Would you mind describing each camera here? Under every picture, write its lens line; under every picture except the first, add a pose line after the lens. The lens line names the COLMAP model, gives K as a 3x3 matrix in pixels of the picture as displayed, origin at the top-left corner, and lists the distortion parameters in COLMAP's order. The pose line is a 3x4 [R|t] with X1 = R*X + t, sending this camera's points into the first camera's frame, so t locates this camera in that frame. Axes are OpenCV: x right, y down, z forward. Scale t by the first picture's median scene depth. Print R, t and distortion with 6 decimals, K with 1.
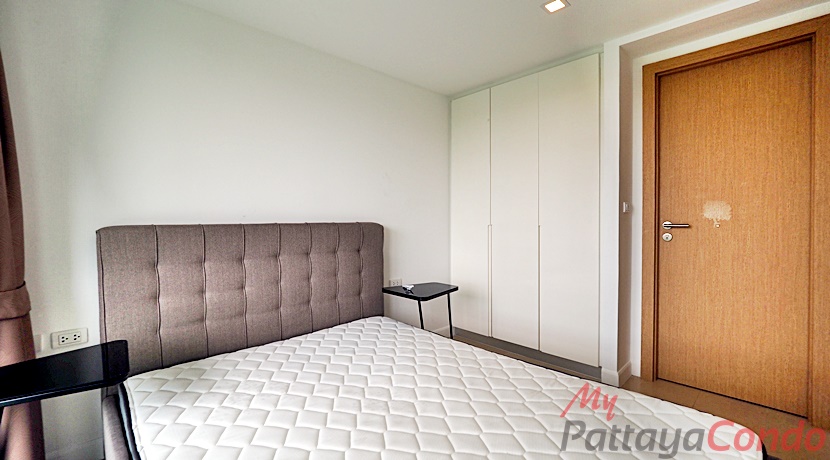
lens RADIAL K [[357.6, 0, 415.0], [0, 357.6, 230.0], [0, 0, 1]] dist [-0.000675, -0.000144]
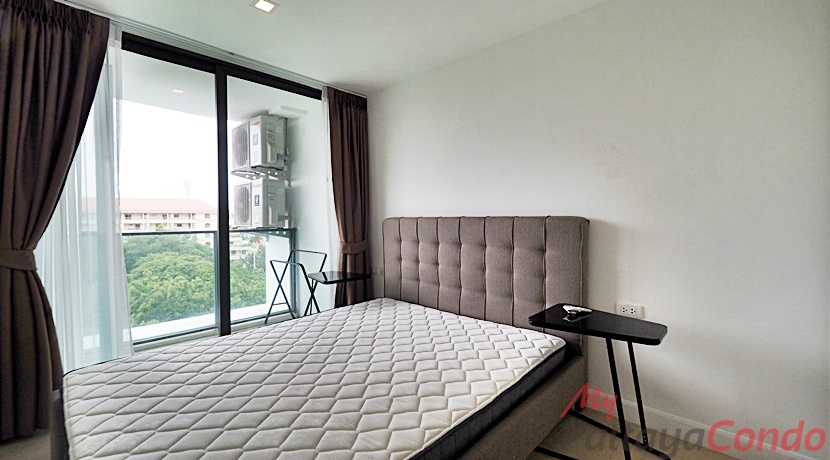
lens RADIAL K [[357.6, 0, 415.0], [0, 357.6, 230.0], [0, 0, 1]] dist [-0.000675, -0.000144]
pose [[0.087178, 0.042502, -0.995286, 0.705885], [-0.030257, 0.998741, 0.039999, -0.012435], [0.995733, 0.026627, 0.088354, 0.679647]]
